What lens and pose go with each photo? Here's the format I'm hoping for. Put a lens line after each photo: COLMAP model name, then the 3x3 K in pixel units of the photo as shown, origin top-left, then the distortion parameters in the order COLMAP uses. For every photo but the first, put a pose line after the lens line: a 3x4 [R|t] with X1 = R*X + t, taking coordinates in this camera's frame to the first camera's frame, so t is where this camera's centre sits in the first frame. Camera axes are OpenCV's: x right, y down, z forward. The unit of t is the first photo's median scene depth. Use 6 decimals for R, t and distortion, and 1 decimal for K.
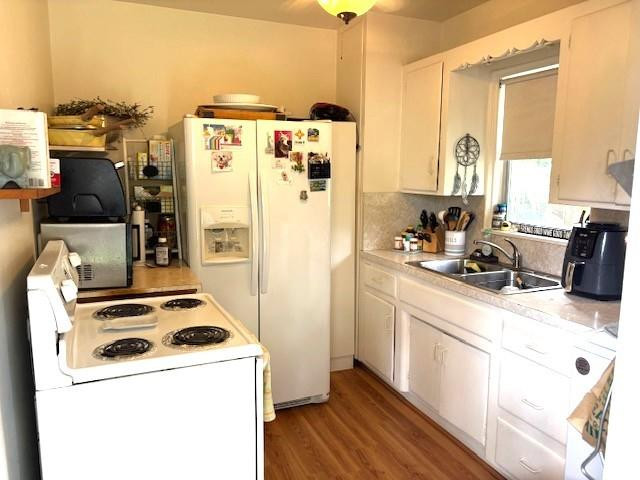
lens RADIAL K [[488.6, 0, 318.2], [0, 488.6, 243.8], [0, 0, 1]] dist [0.090663, -0.071680]
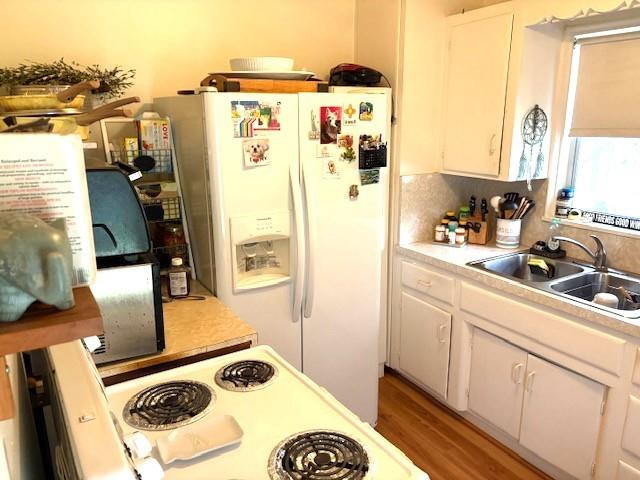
lens RADIAL K [[480.1, 0, 320.0], [0, 480.1, 240.0], [0, 0, 1]] dist [0.068264, -0.065959]
pose [[0.987092, -0.049163, 0.152424, -0.197578], [0.032930, 0.993687, 0.107251, -0.102330], [-0.156735, -0.100847, 0.982479, 0.244384]]
